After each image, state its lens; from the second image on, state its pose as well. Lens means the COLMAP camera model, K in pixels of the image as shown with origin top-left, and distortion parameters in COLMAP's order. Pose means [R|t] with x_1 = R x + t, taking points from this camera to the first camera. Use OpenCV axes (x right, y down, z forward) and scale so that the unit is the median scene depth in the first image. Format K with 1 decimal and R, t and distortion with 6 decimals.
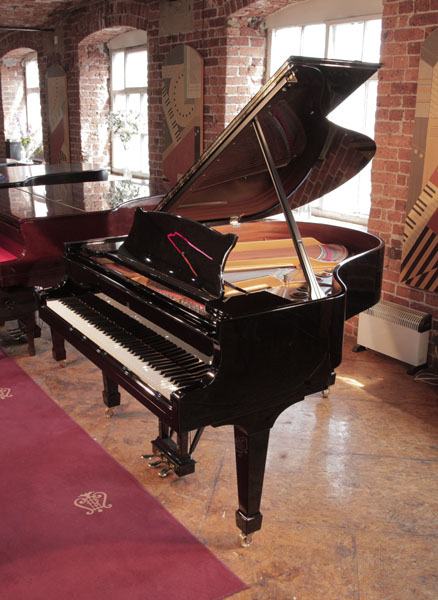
lens RADIAL K [[656.9, 0, 219.0], [0, 656.9, 300.0], [0, 0, 1]] dist [0.010150, -0.000030]
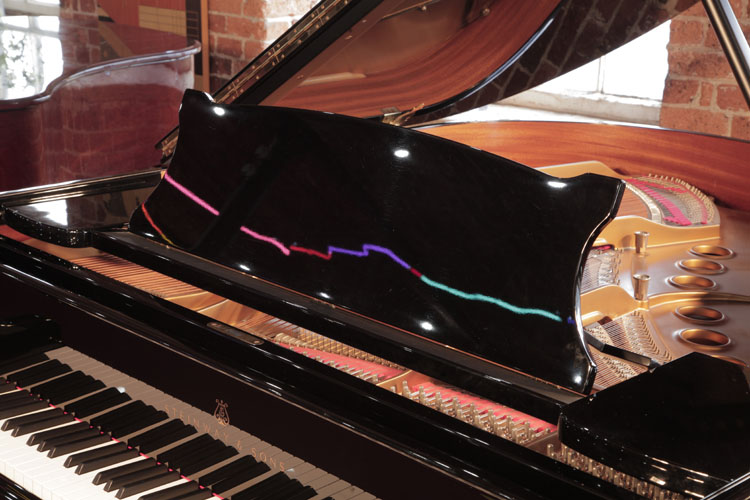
lens RADIAL K [[1316.4, 0, 375.0], [0, 1316.4, 250.0], [0, 0, 1]] dist [-0.007716, 2.300952]
pose [[0.982849, -0.044215, 0.179031, -0.103902], [0.046351, 0.998895, -0.007763, -0.035368], [-0.178490, 0.015929, 0.983813, 0.218761]]
